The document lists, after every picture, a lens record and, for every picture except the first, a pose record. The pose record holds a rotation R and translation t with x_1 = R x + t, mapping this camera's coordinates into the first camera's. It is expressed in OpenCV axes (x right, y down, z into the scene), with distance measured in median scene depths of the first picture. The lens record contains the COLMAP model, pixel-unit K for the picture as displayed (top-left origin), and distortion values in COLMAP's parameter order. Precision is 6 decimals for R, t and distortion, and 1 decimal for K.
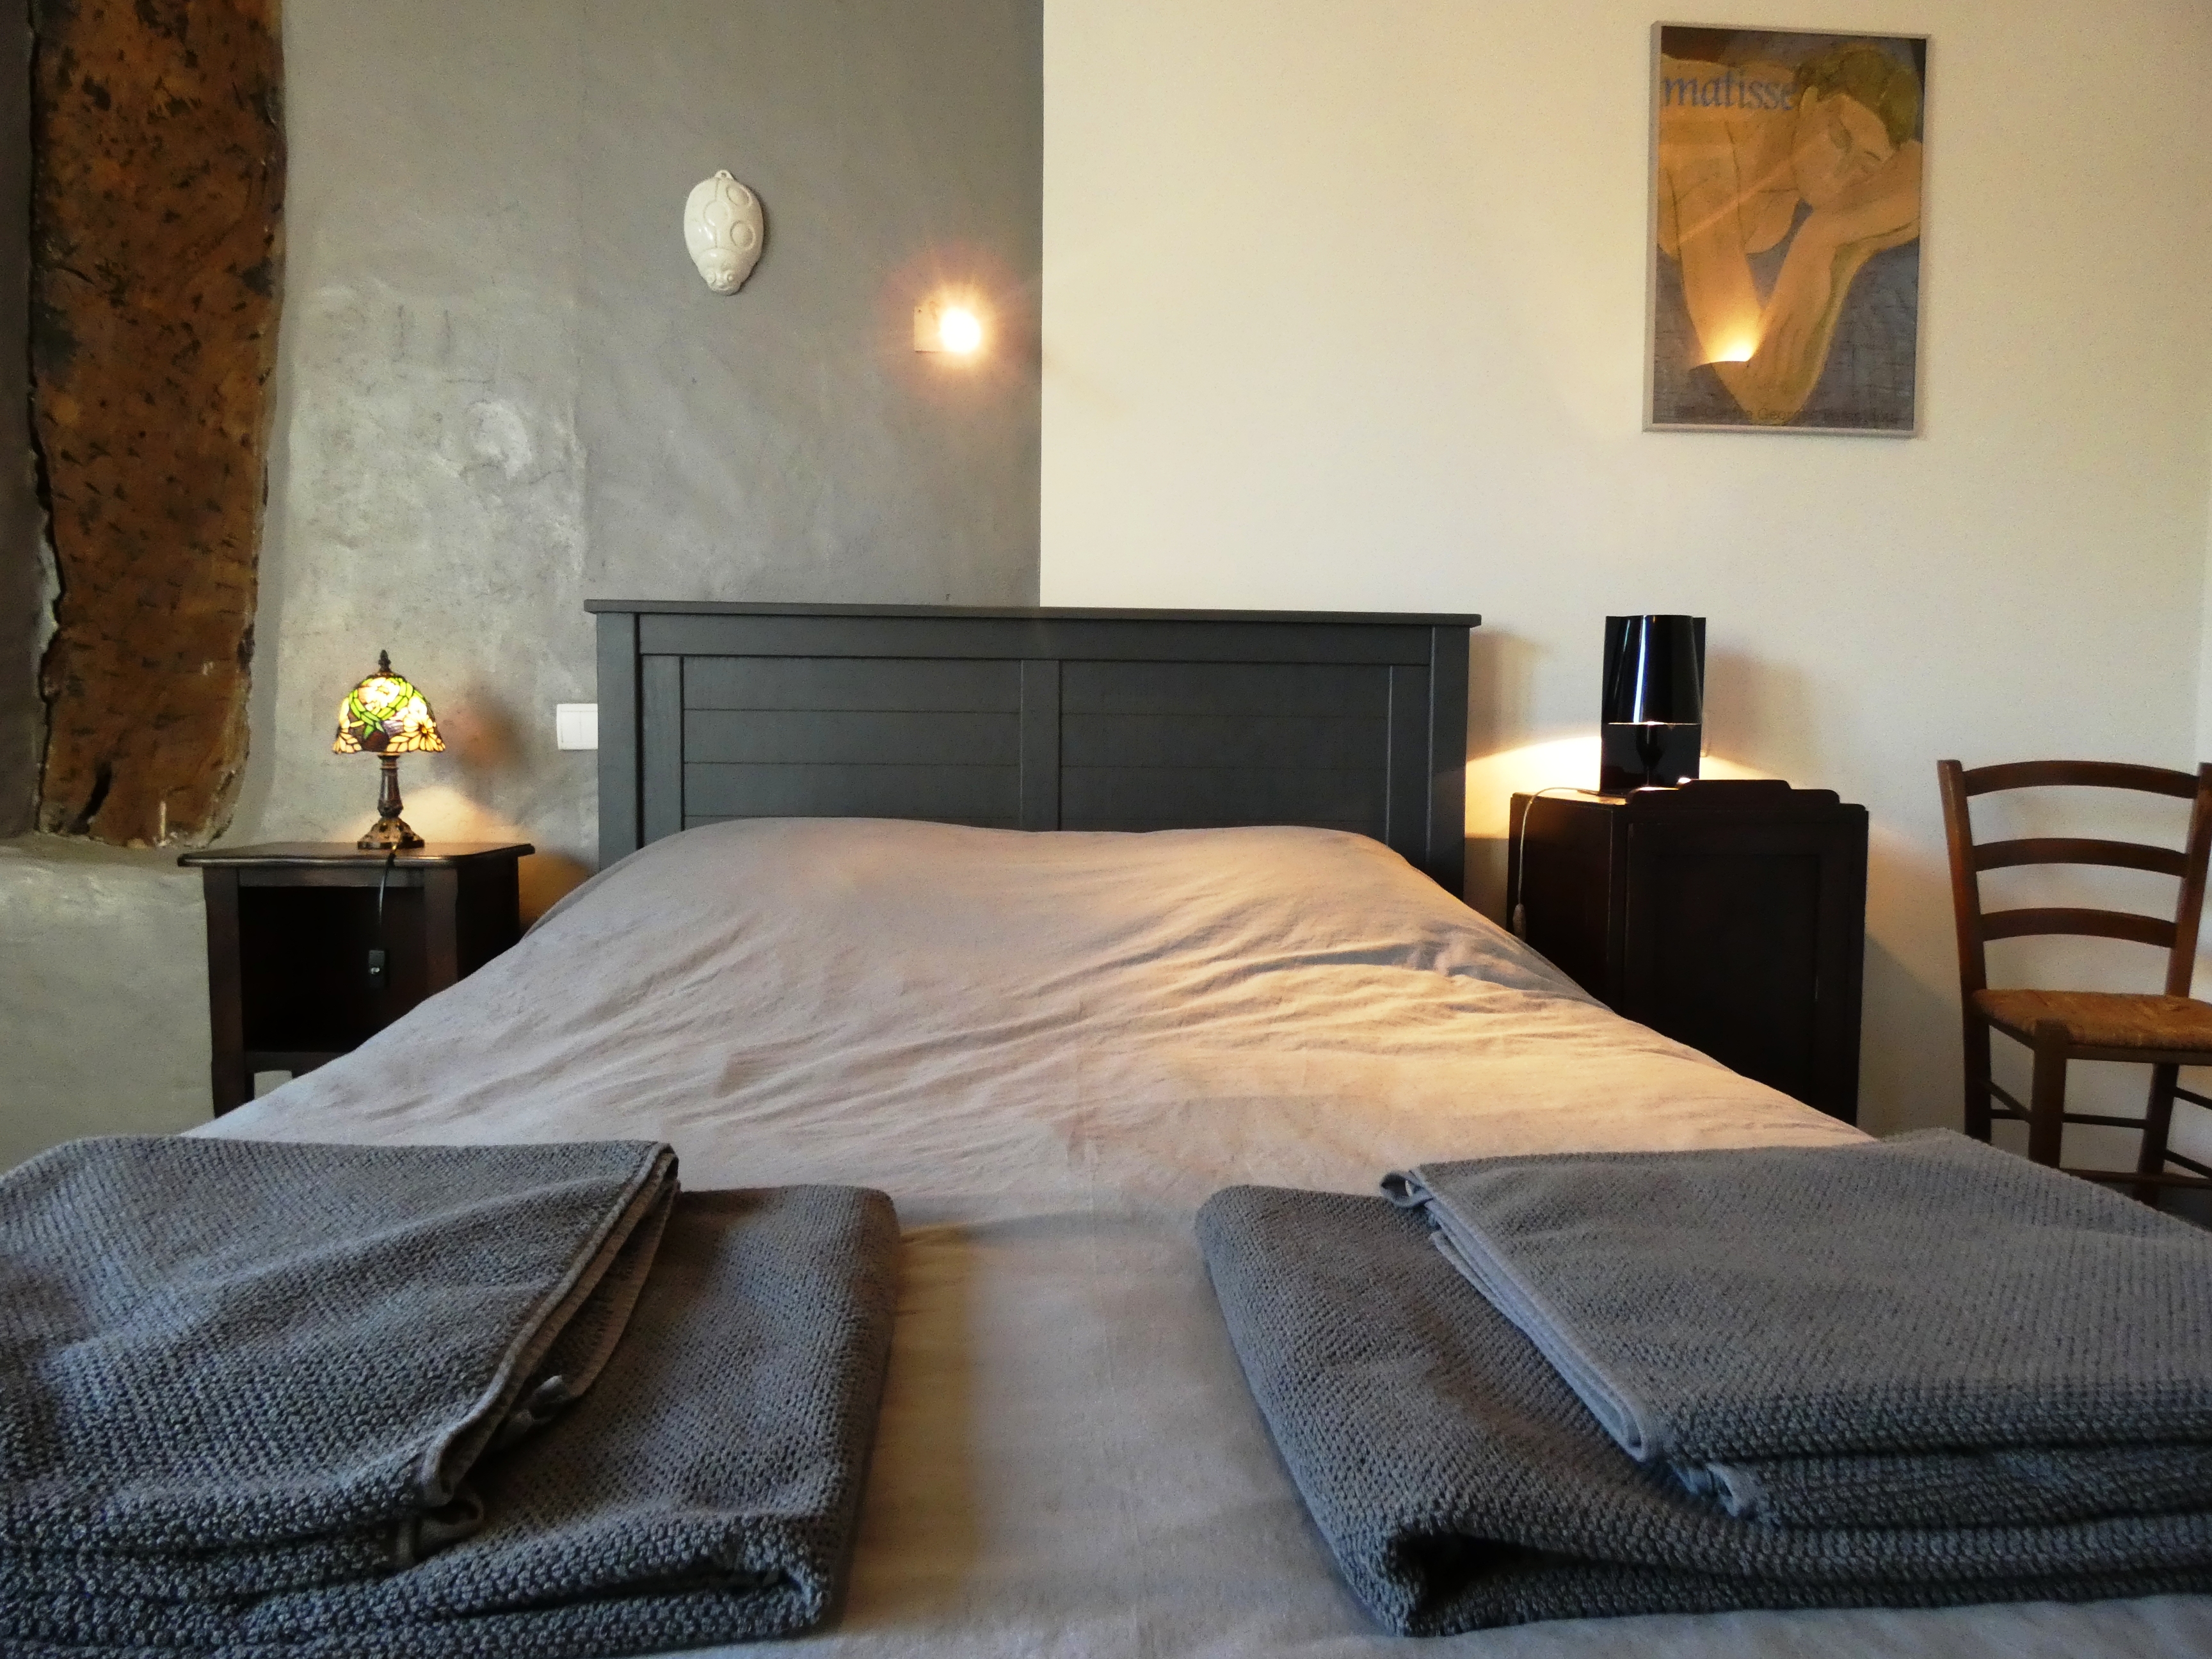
lens RADIAL K [[1324.0, 0, 1105.2], [0, 1324.0, 833.9], [0, 0, 1]] dist [-0.014496, 0.001872]
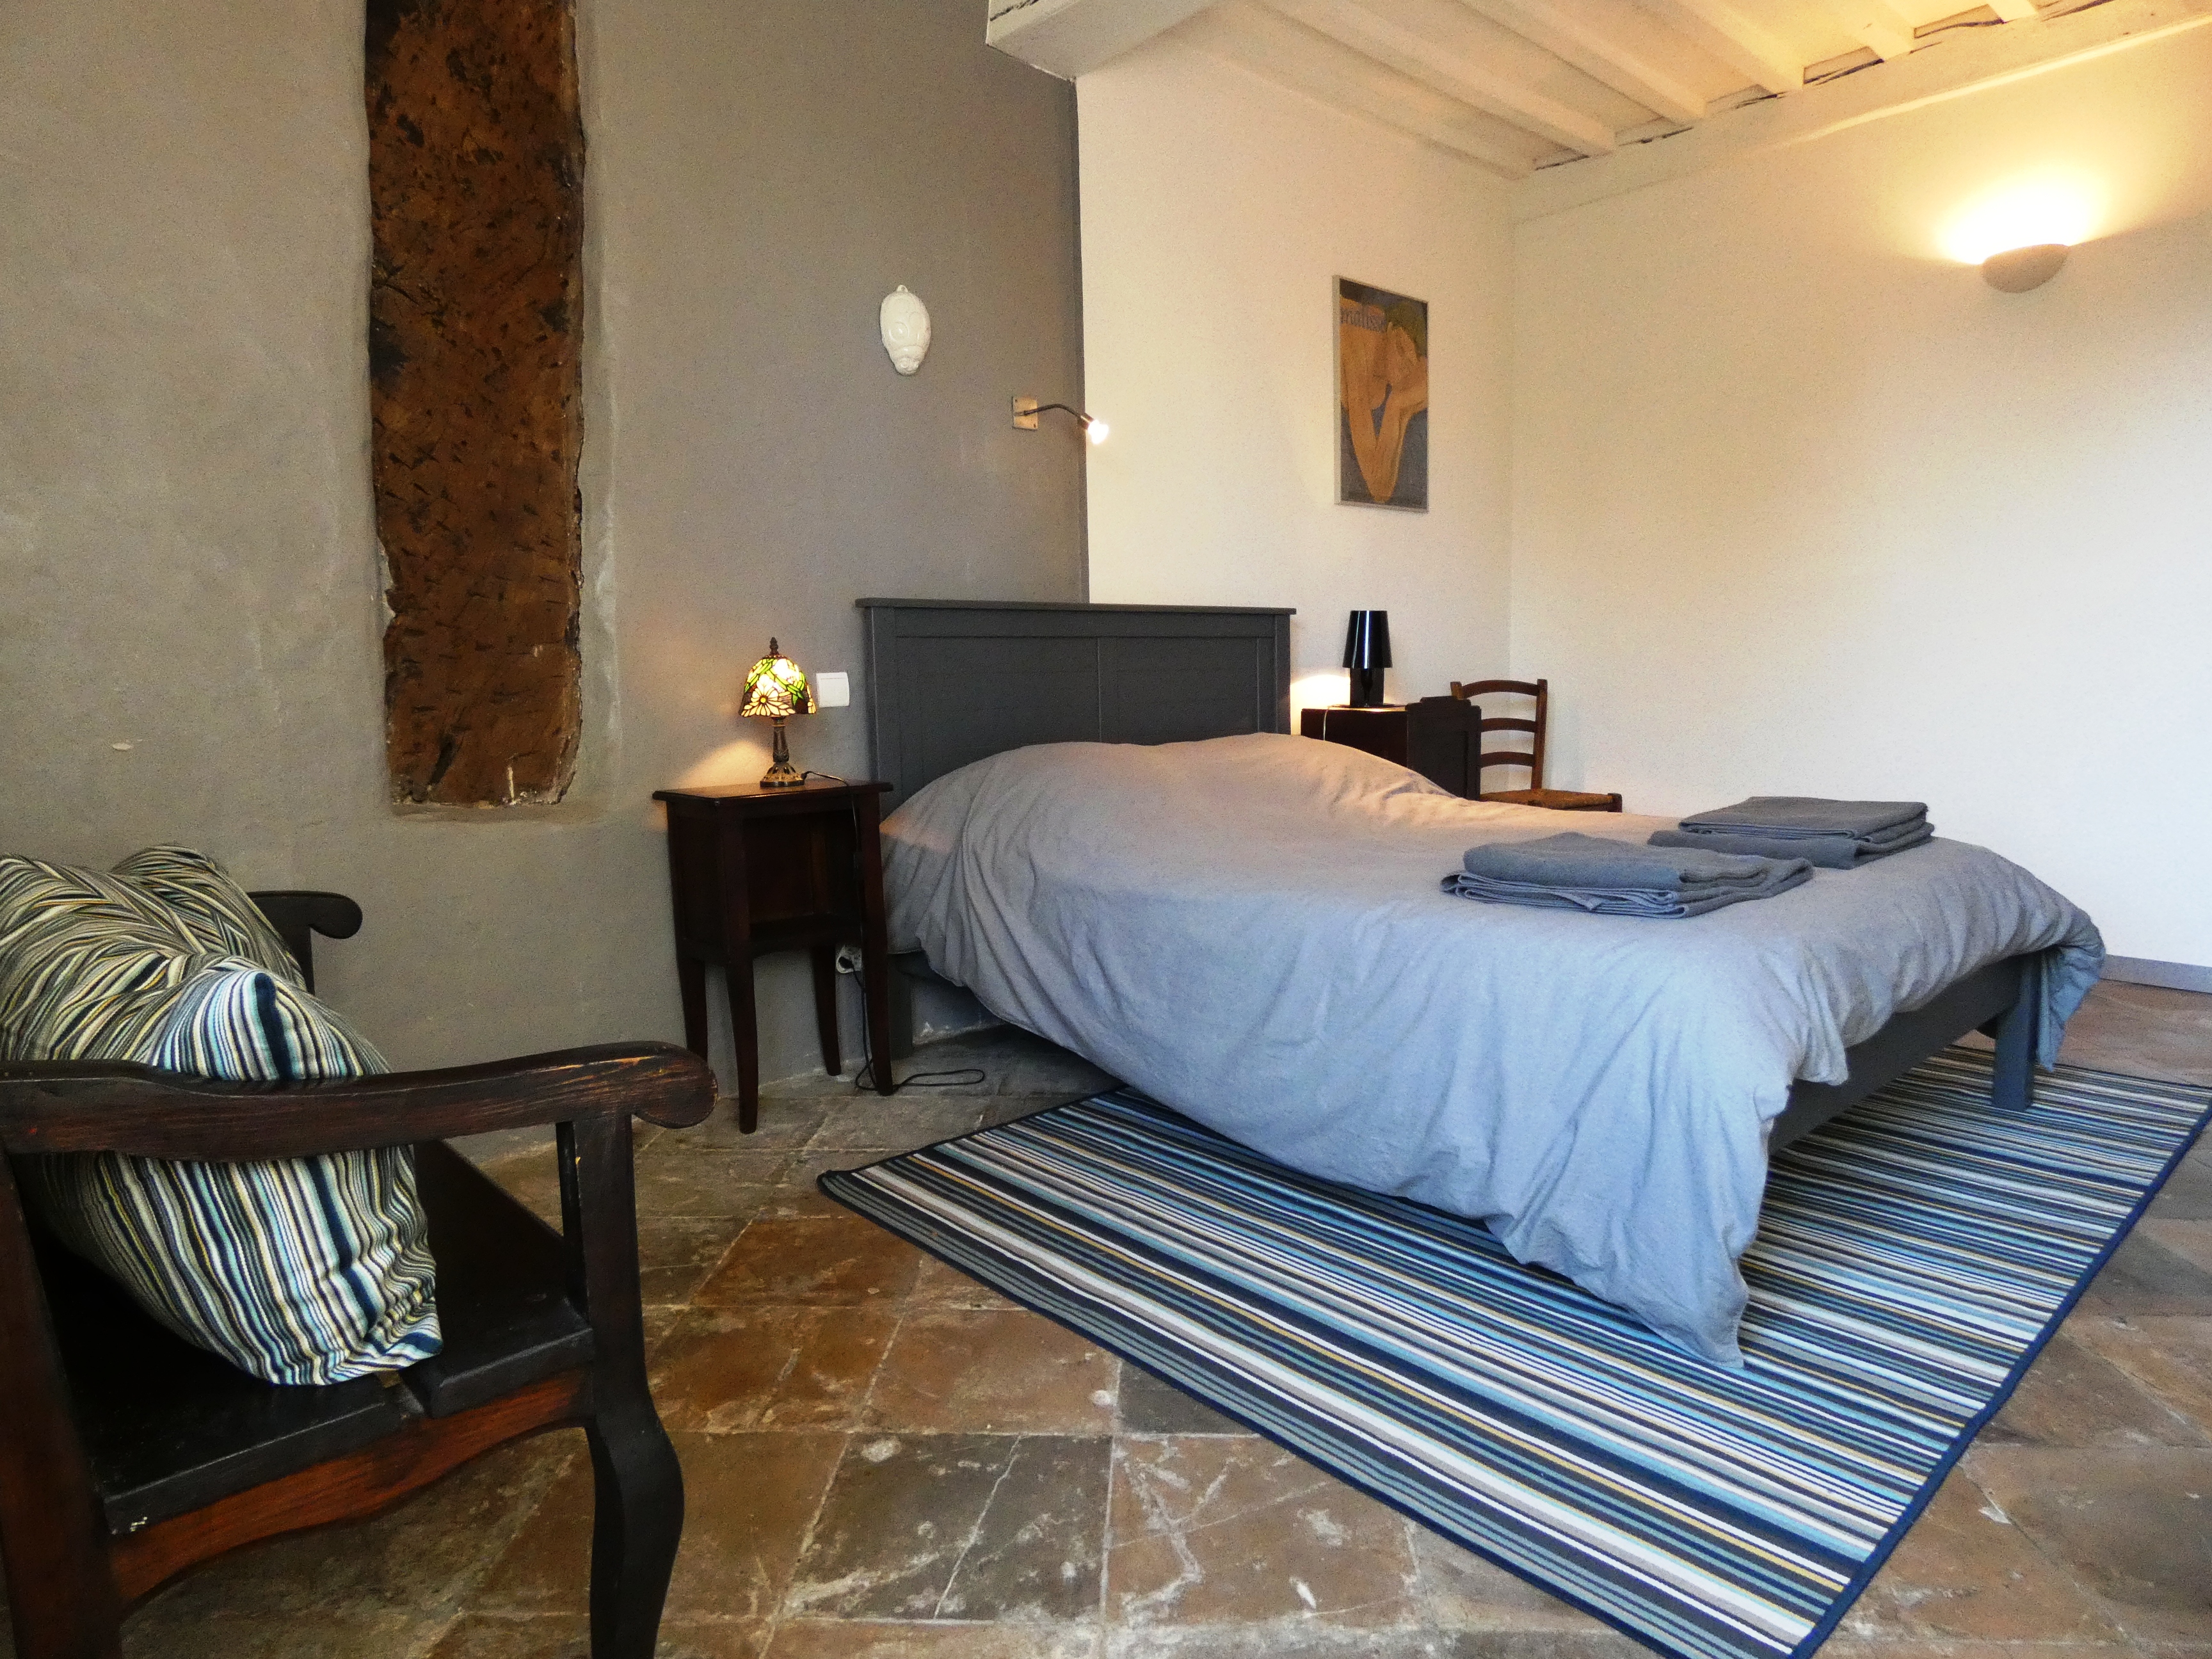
lens RADIAL K [[1324.0, 0, 1110.7], [0, 1324.0, 826.5], [0, 0, 1]] dist [-0.014496, 0.001872]
pose [[0.780939, -0.098321, 0.616821, -1.028184], [0.064481, 0.994947, 0.076956, -0.027536], [-0.621270, -0.020325, 0.783333, -0.241698]]
